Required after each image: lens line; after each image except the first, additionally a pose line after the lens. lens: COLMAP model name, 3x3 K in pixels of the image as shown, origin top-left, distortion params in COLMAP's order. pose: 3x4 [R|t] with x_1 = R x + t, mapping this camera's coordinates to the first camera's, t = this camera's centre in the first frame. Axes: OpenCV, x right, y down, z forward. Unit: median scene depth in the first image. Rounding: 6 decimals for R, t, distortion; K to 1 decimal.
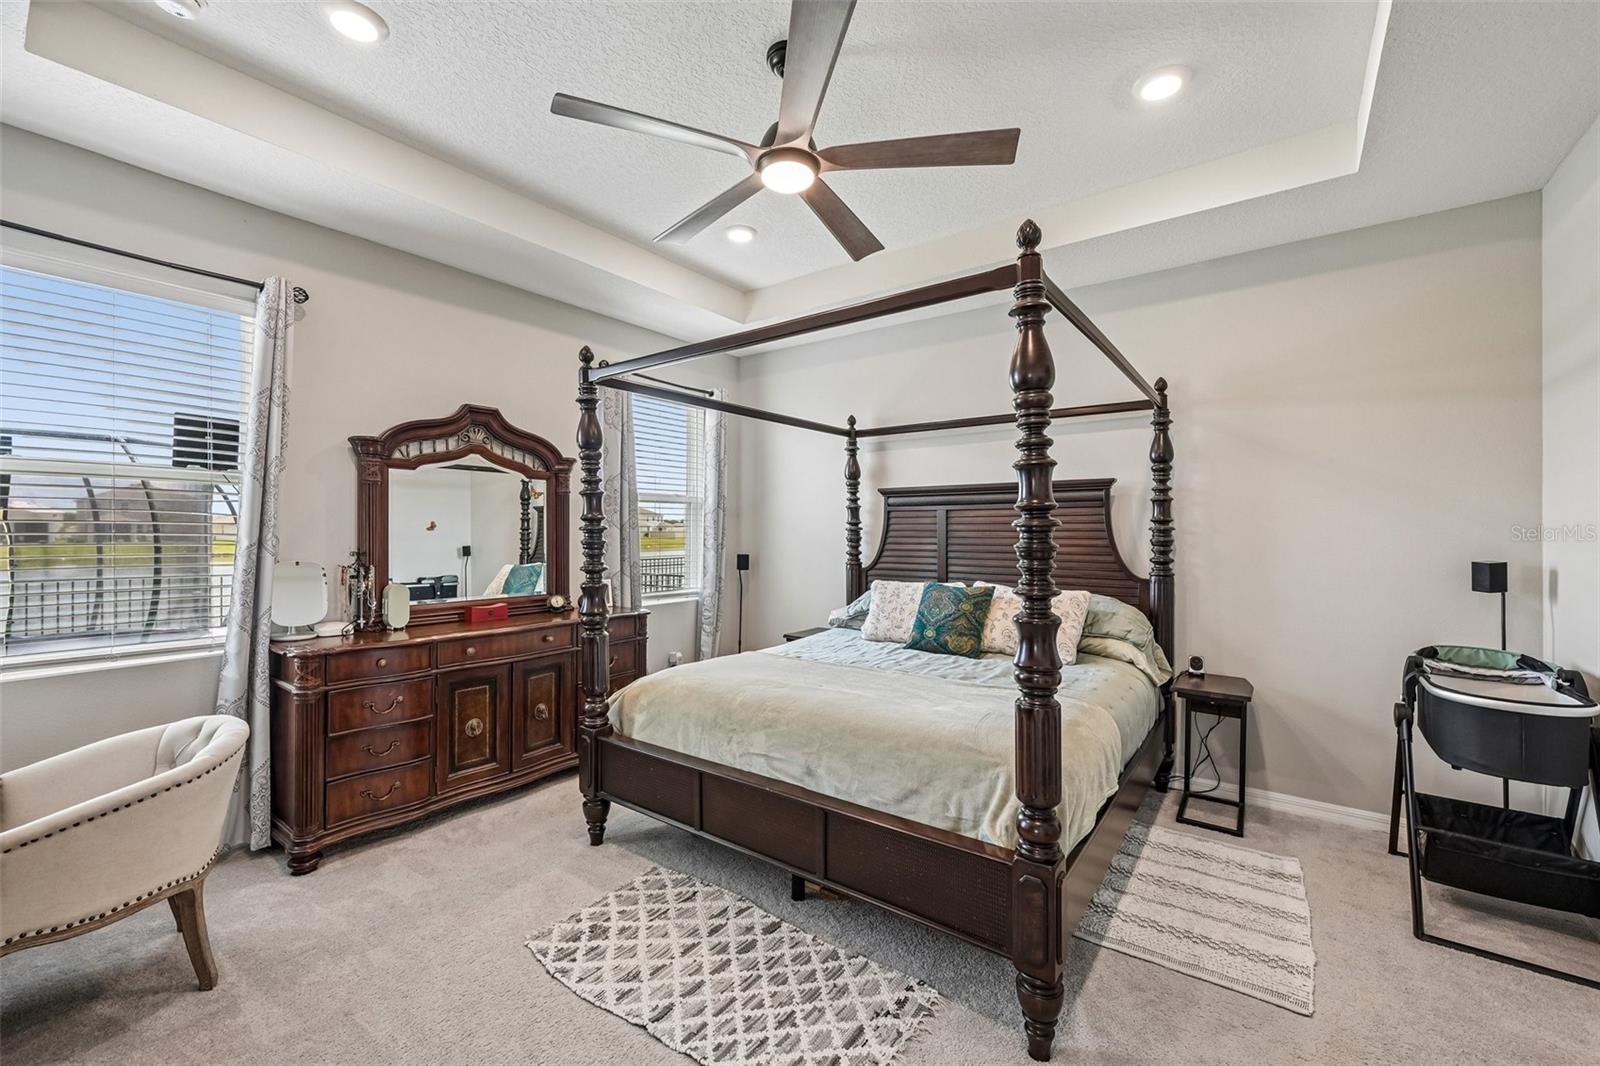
lens RADIAL K [[649.8, 0, 798.2], [0, 649.8, 526.6], [0, 0, 1]] dist [0.001060, -0.000126]
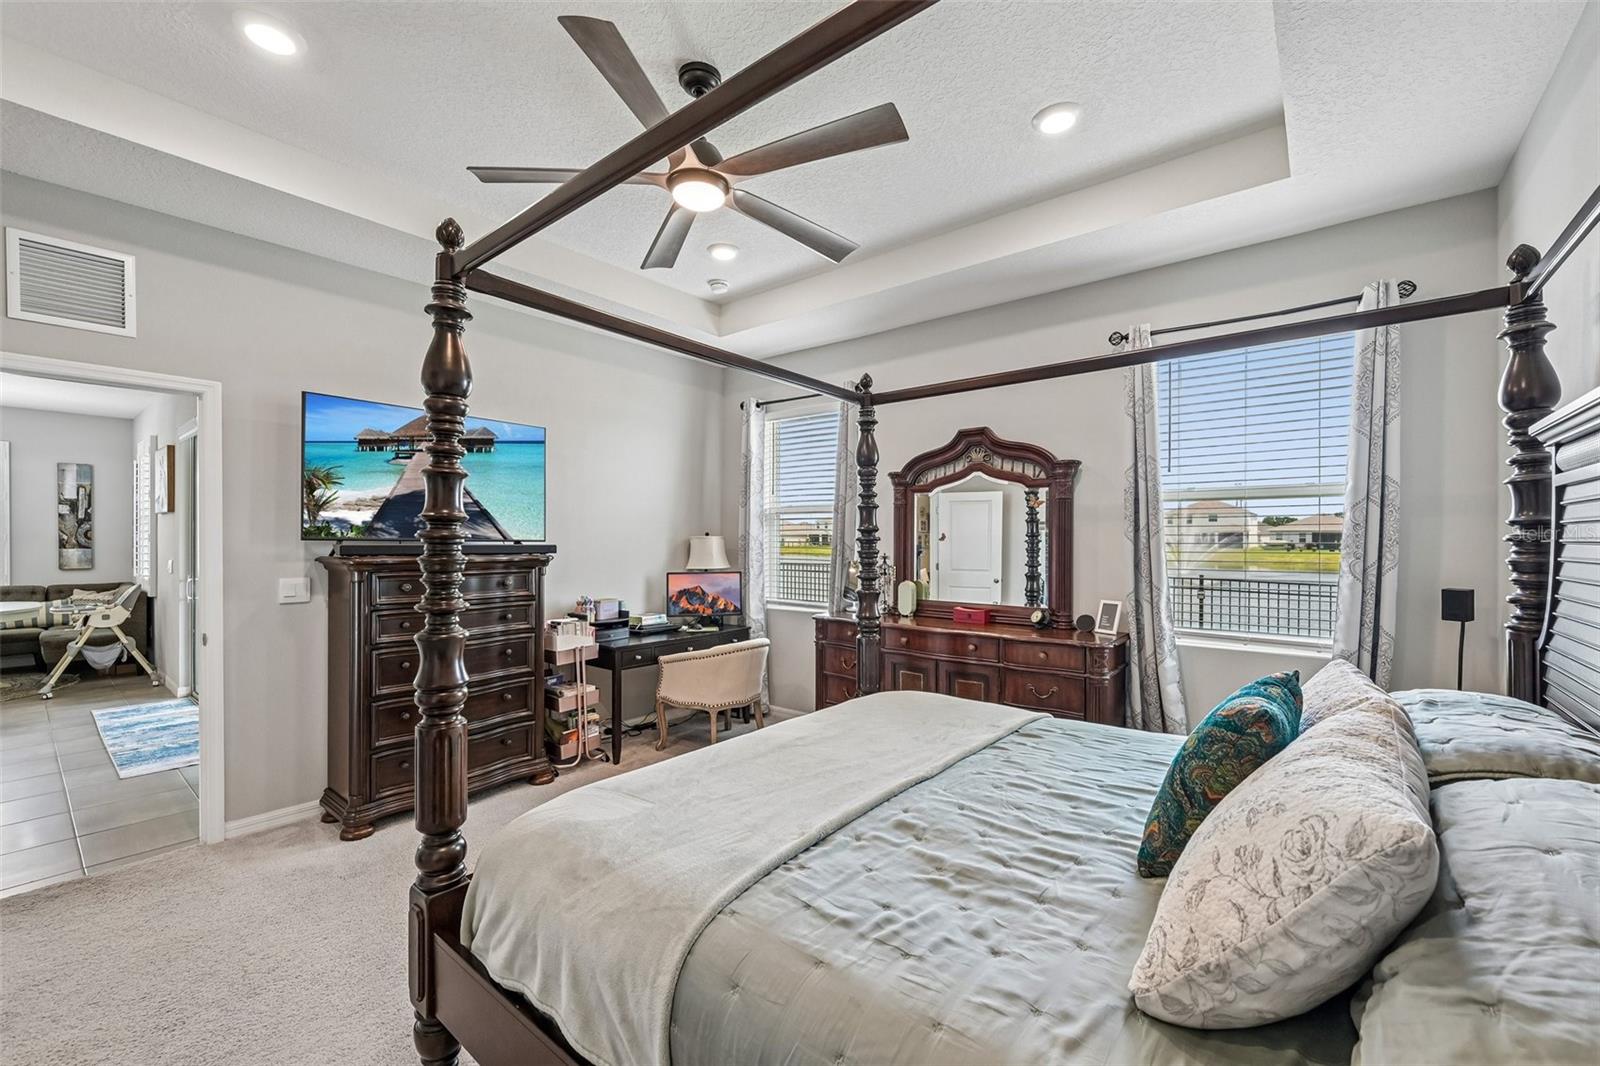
lens RADIAL K [[644.6, 0, 801.9], [0, 644.6, 533.5], [0, 0, 1]] dist [0.001040, -0.000297]
pose [[-0.045013, -0.009812, -0.998938, 0.674984], [0.002503, 0.999948, -0.009935, 0.003858], [0.998983, -0.002948, -0.044986, 0.830052]]
